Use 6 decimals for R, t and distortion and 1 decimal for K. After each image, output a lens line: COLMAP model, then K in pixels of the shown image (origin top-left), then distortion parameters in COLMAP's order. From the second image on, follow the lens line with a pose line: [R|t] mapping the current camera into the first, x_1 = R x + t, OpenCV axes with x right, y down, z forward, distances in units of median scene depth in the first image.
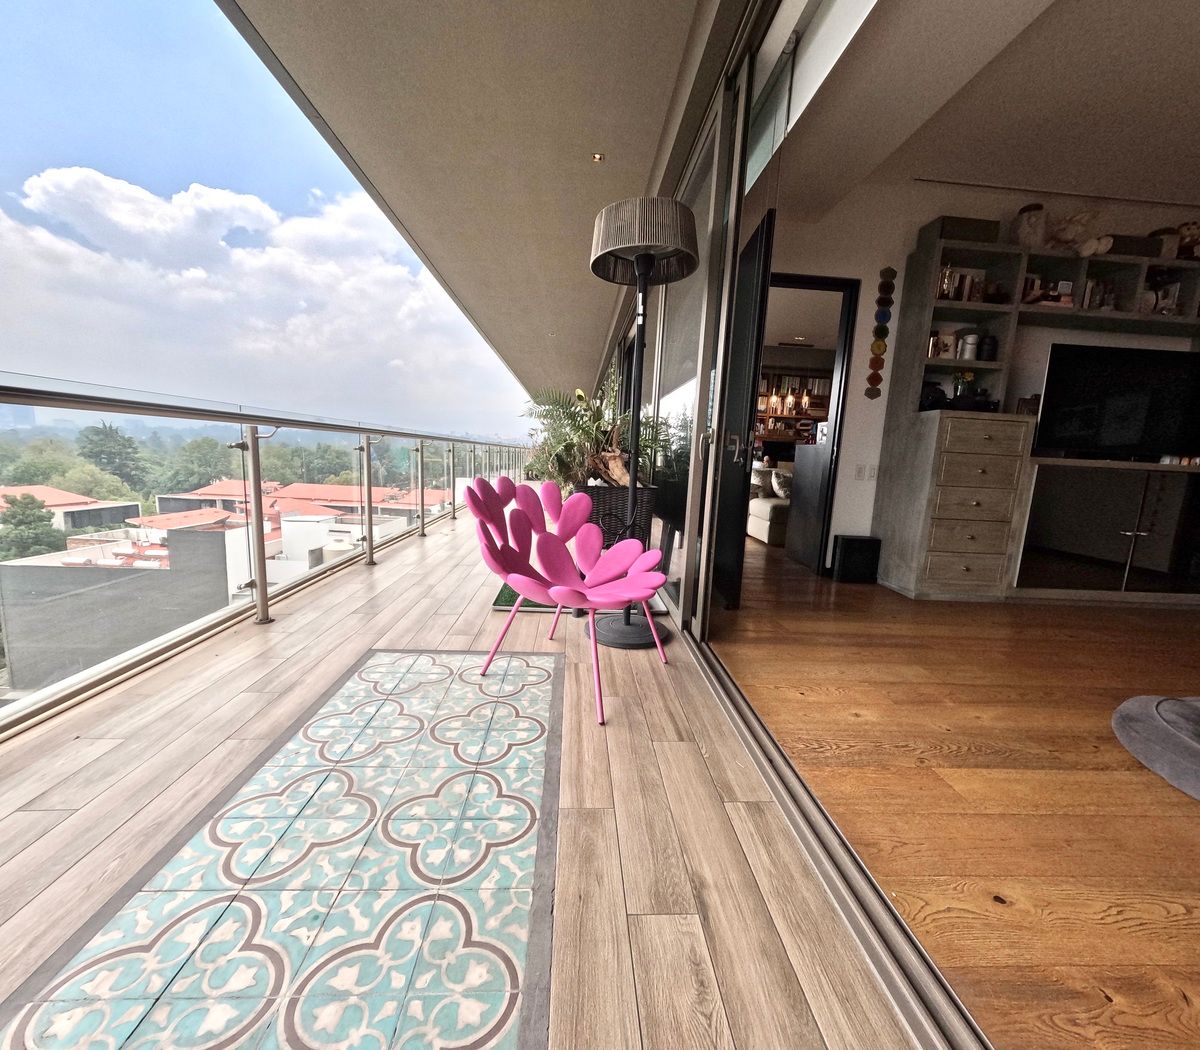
lens RADIAL K [[487.7, 0, 603.3], [0, 487.7, 524.7], [0, 0, 1]] dist [-0.000438, -0.000180]
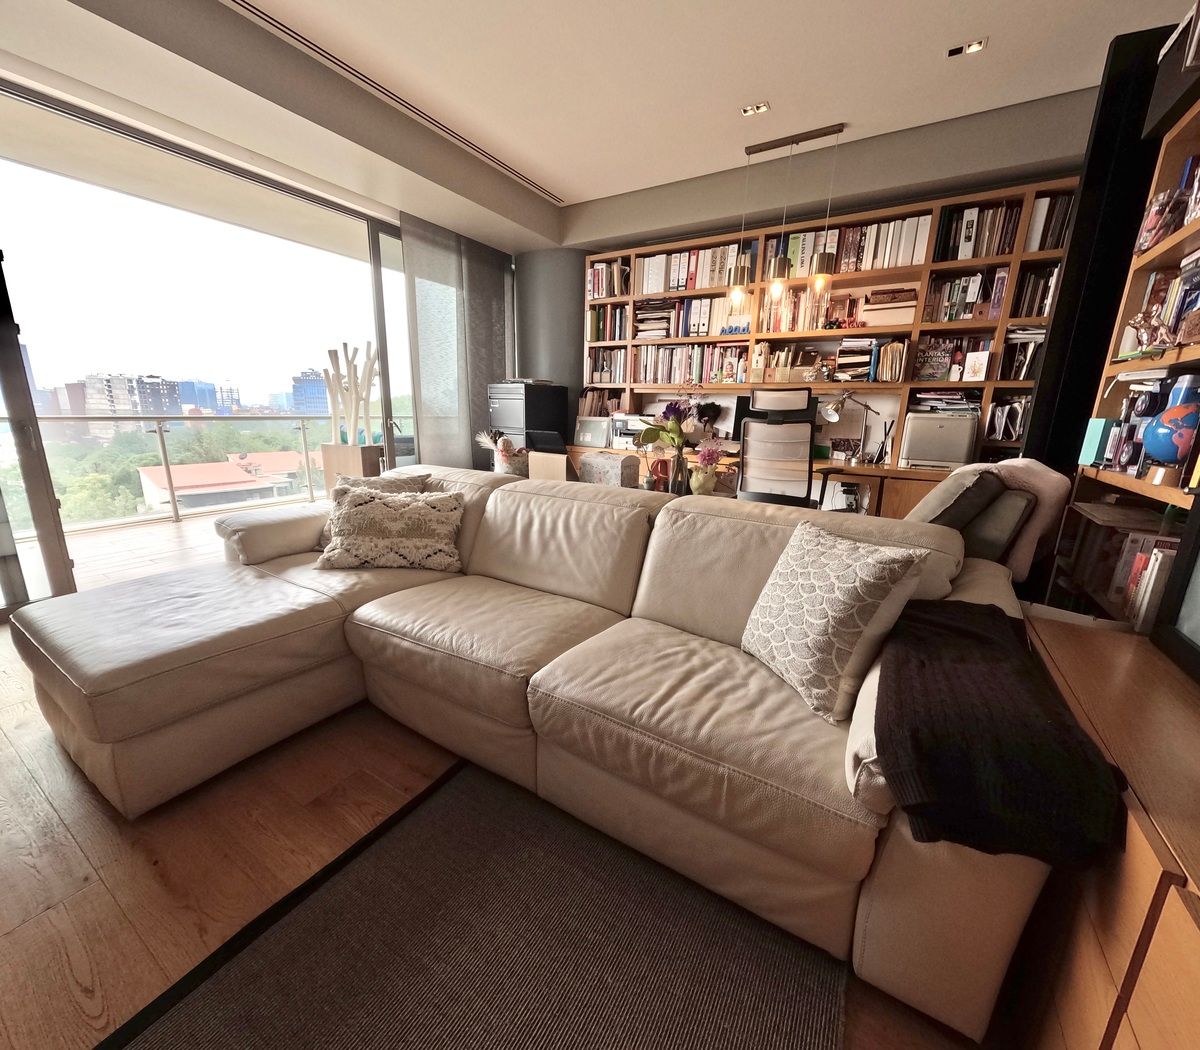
lens RADIAL K [[487.7, 0, 603.3], [0, 487.7, 524.7], [0, 0, 1]] dist [-0.000438, -0.000180]
pose [[0.824479, 0.102707, -0.556494, 0.486622], [-0.063630, 0.993981, 0.089178, -0.086989], [0.562303, -0.038115, 0.826052, 0.553797]]
